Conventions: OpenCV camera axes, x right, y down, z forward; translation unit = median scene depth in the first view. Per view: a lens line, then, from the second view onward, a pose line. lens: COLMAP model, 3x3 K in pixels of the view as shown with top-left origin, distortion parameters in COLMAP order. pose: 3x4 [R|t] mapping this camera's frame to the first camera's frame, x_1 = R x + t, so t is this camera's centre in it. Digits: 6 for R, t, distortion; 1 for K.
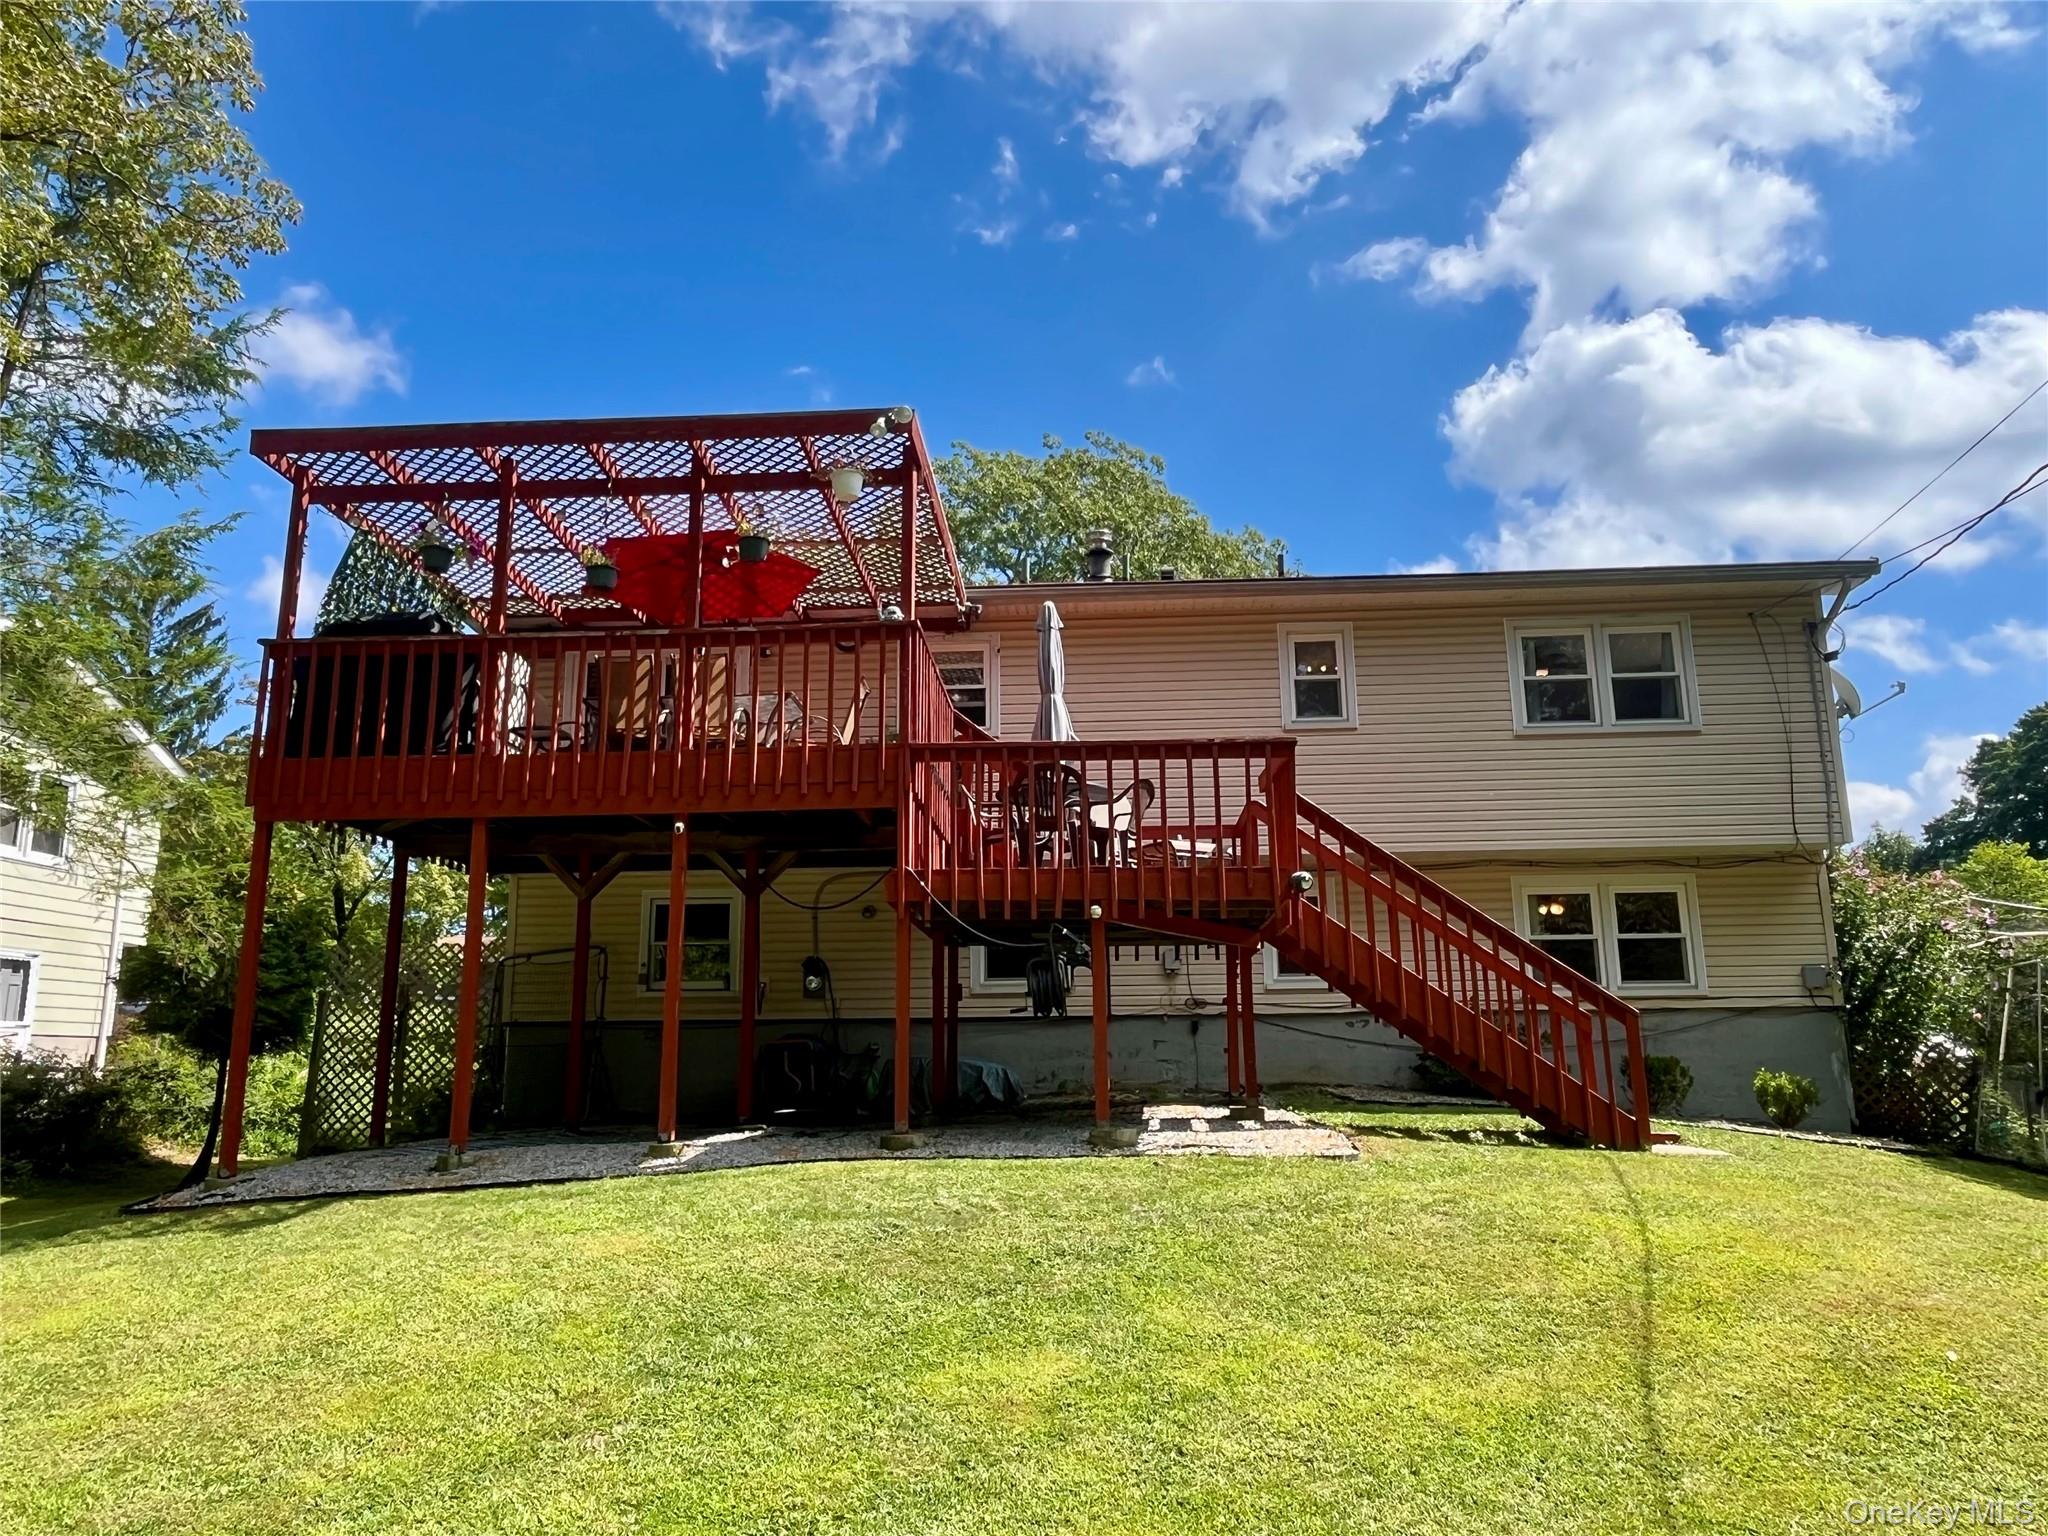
lens RADIAL K [[1432.0, 0, 1024.0], [0, 1432.0, 768.0], [0, 0, 1]] dist [0.031348, 0.000258]
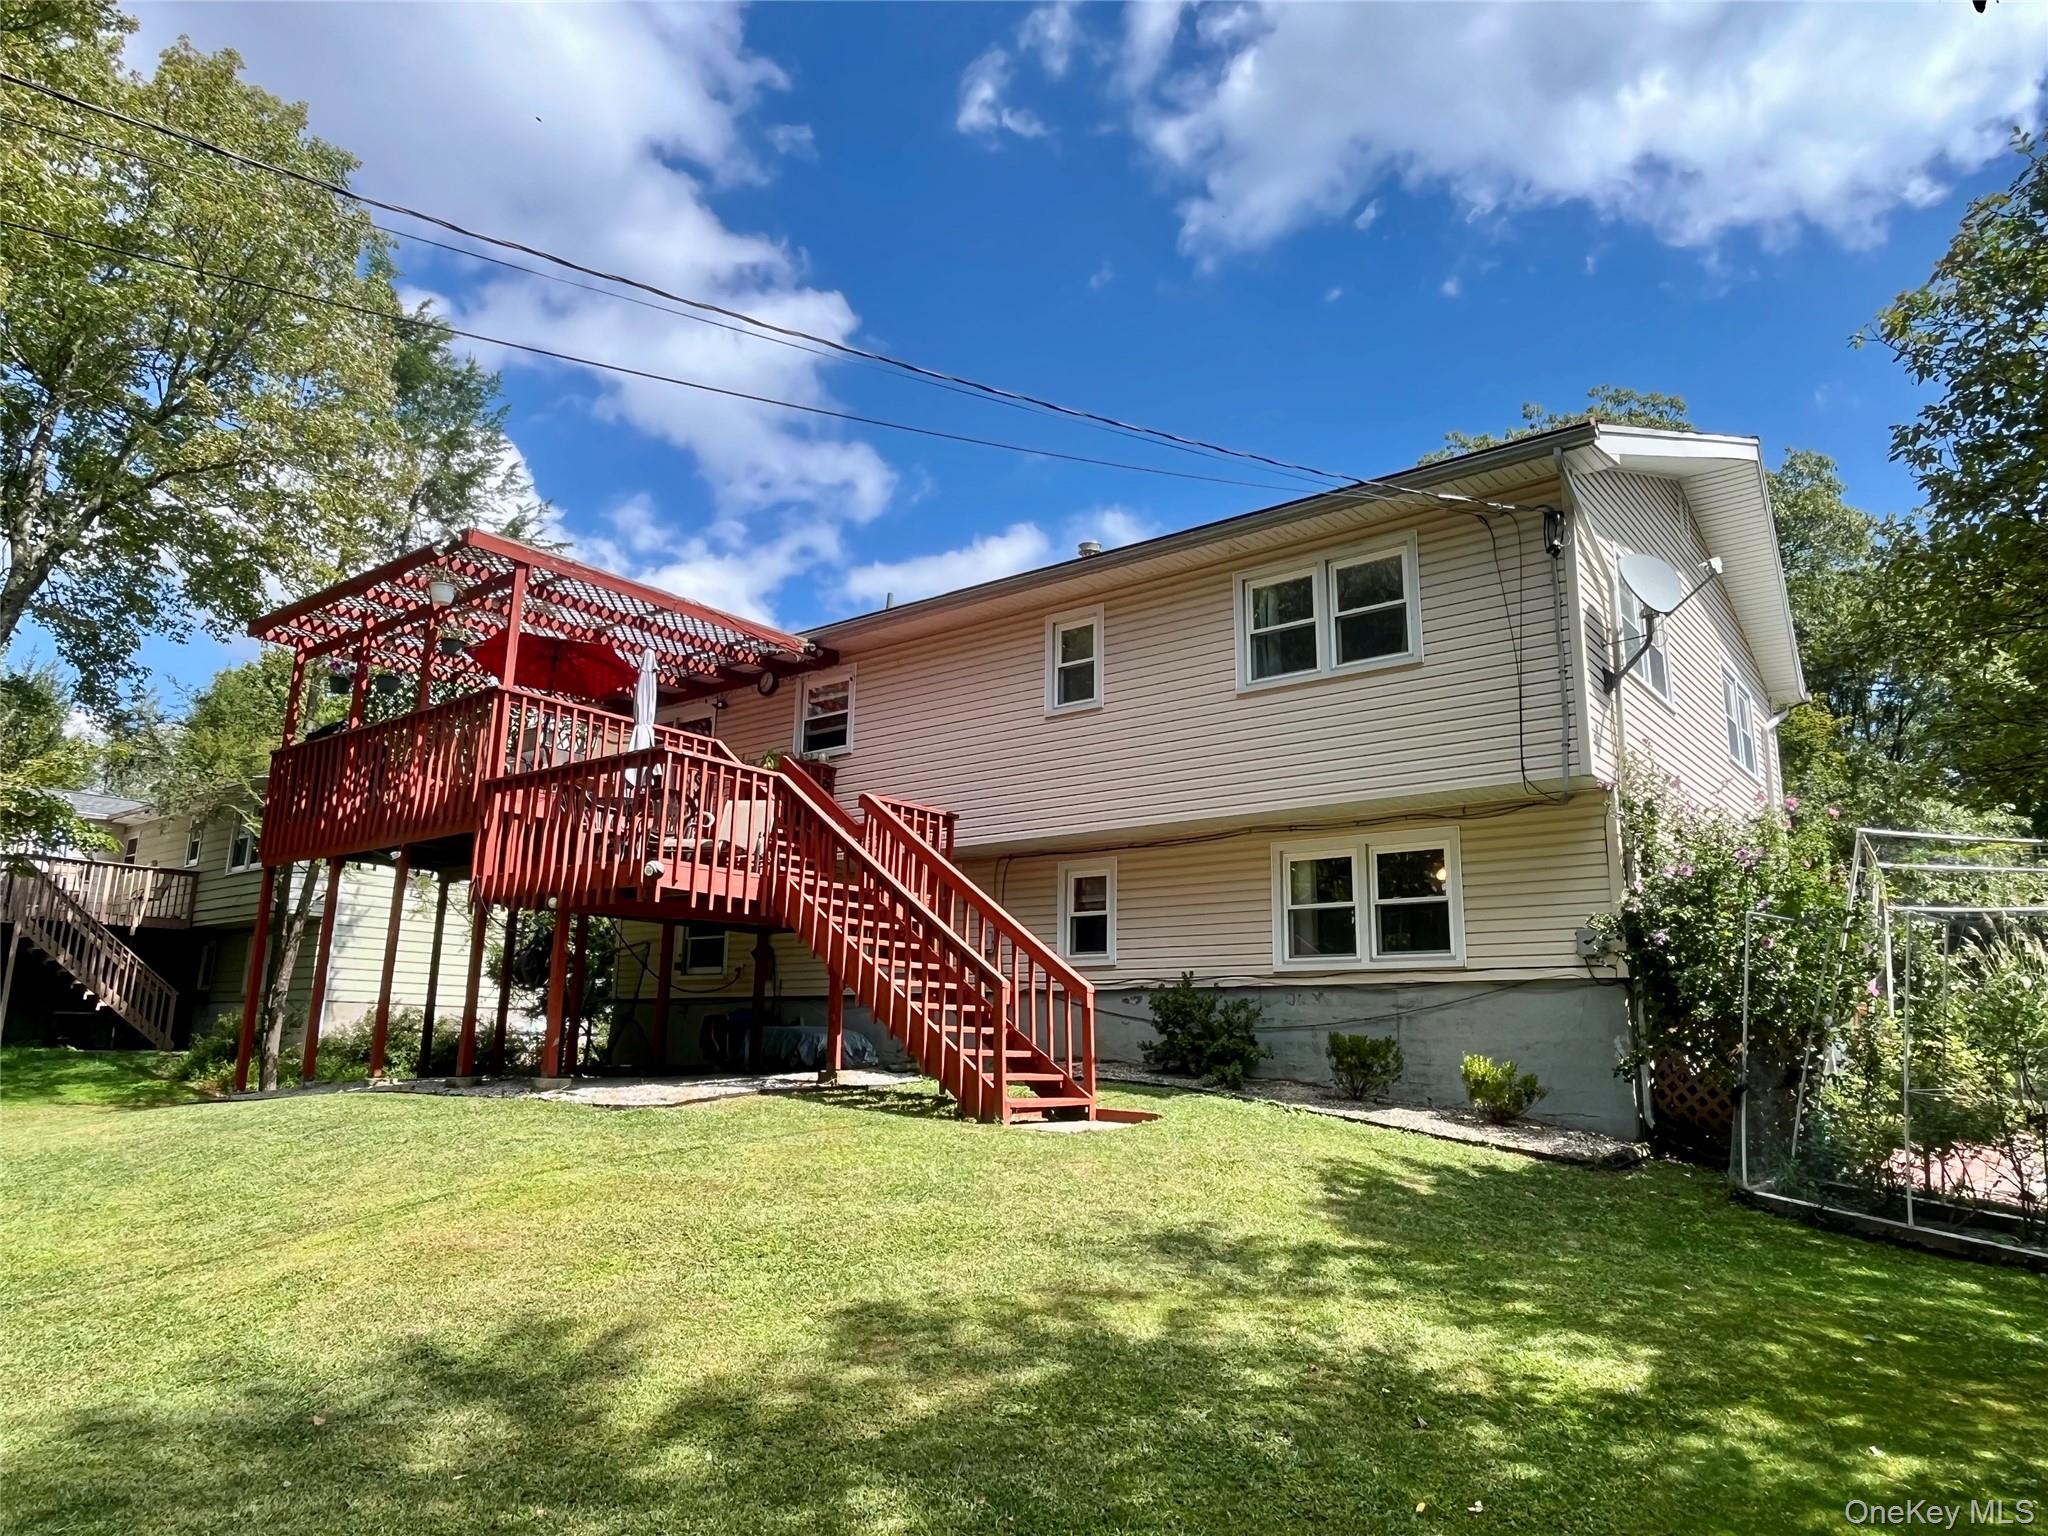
lens RADIAL K [[1308.5, 0, 1024.0], [0, 1308.5, 768.0], [0, 0, 1]] dist [-0.000990, -0.000170]
pose [[0.801386, -0.097729, -0.590110, 0.729448], [0.089925, 0.995034, -0.042668, 0.049270], [0.591349, -0.018872, 0.806195, 0.219369]]
